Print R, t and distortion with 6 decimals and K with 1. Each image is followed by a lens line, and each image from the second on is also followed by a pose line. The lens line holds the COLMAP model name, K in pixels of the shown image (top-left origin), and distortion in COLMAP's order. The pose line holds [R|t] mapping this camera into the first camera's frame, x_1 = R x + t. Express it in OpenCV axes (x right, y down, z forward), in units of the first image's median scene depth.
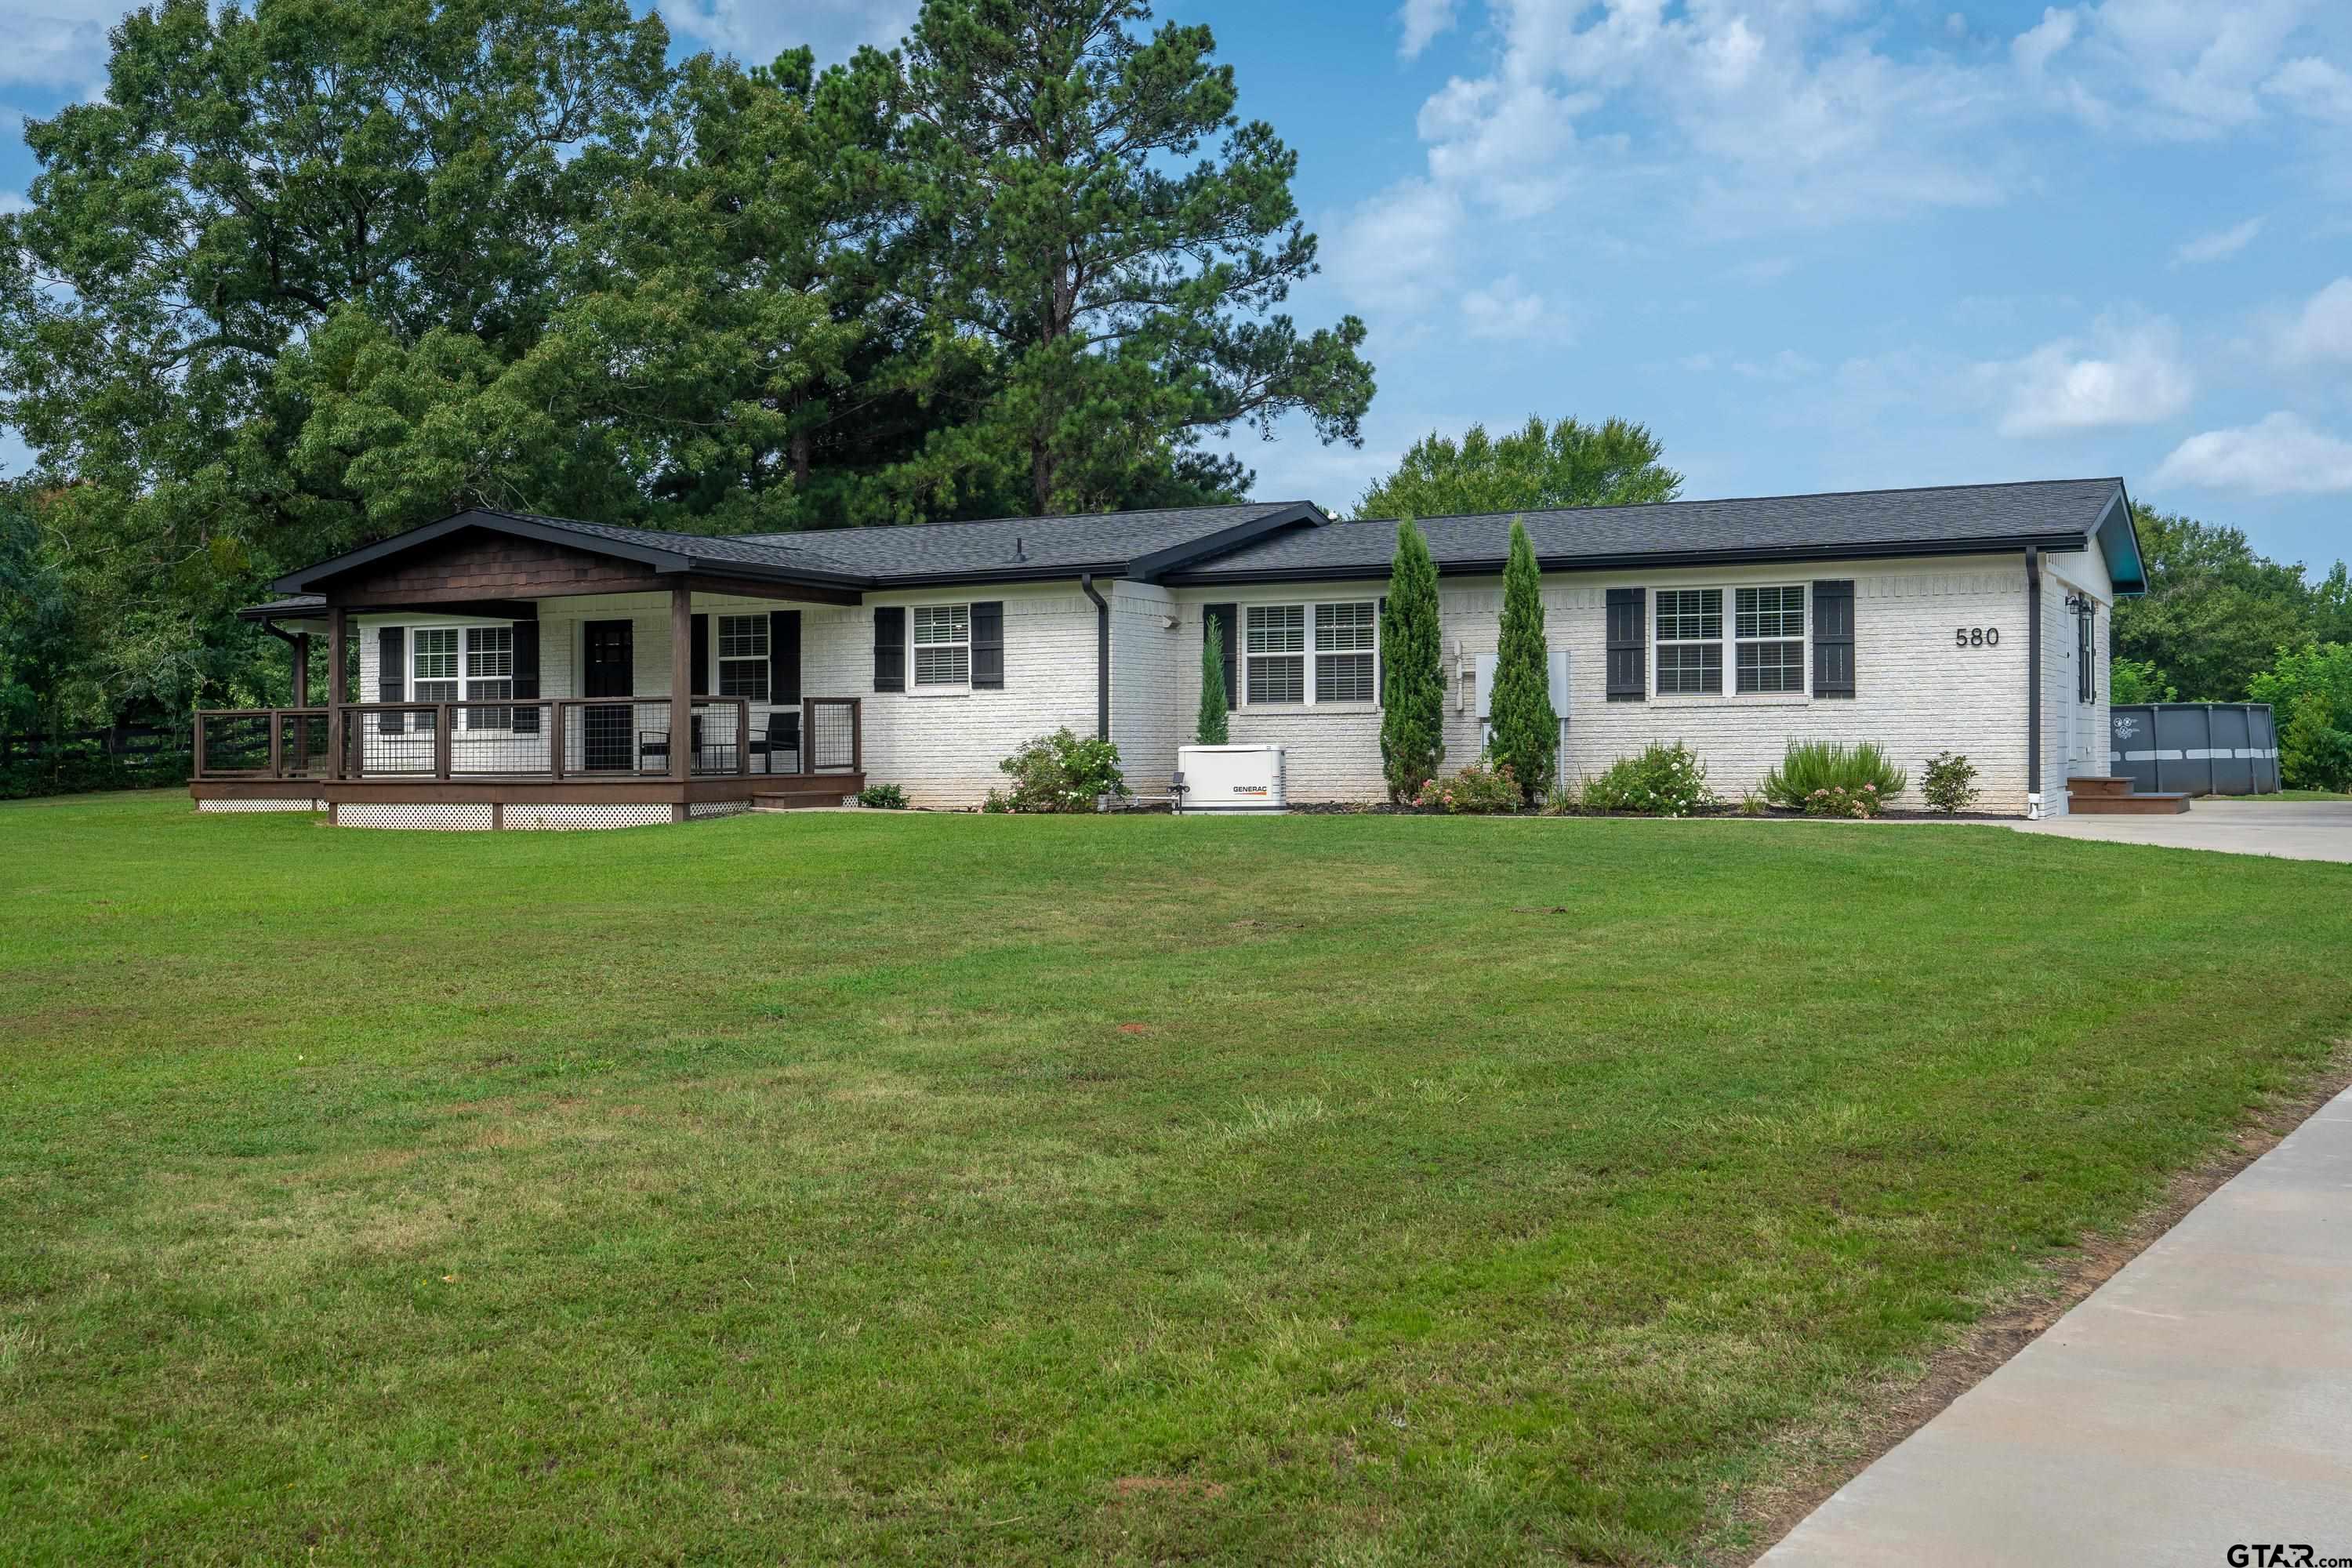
lens RADIAL K [[2338.8, 0, 1176.8], [0, 2338.8, 726.8], [0, 0, 1]] dist [0.014292, 0.008257]
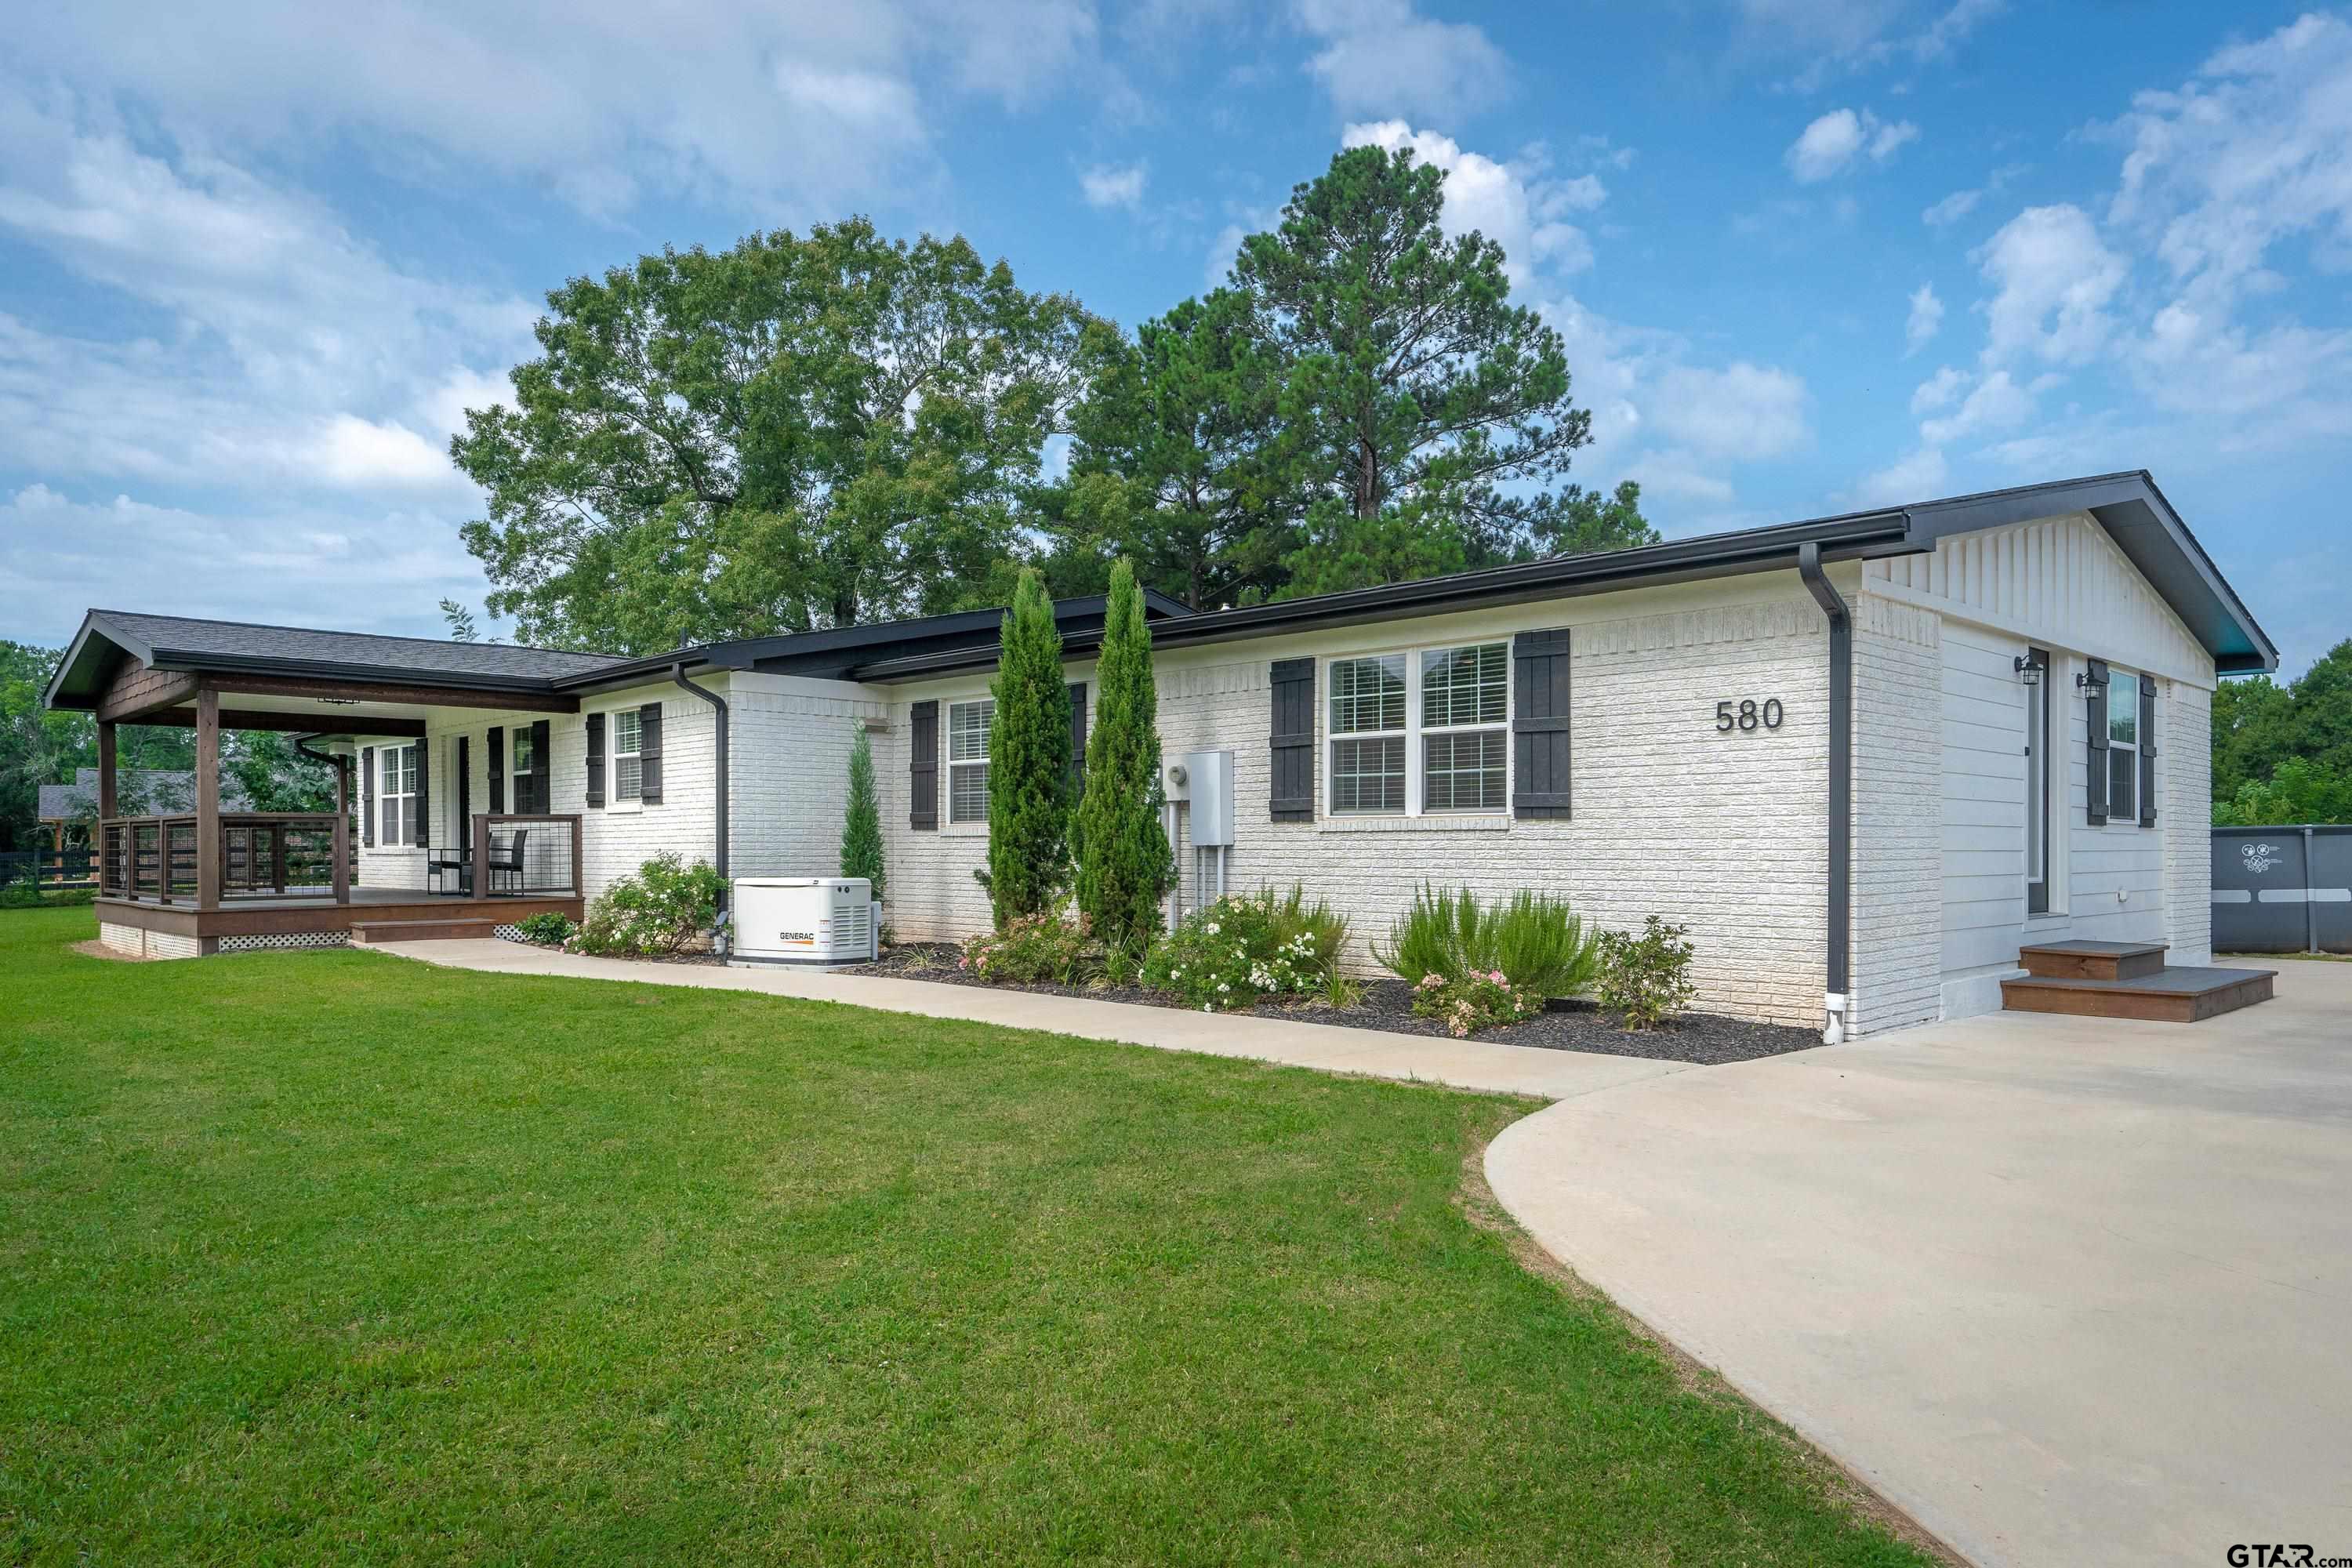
lens RADIAL K [[1569.0, 0, 1178.2], [0, 1569.0, 838.6], [0, 0, 1]] dist [-0.009683, -0.001445]
pose [[0.947625, 0.007048, -0.319306, 0.313299], [-0.005348, 0.999966, 0.006199, -0.009039], [0.319339, -0.004167, 0.947631, 0.556972]]
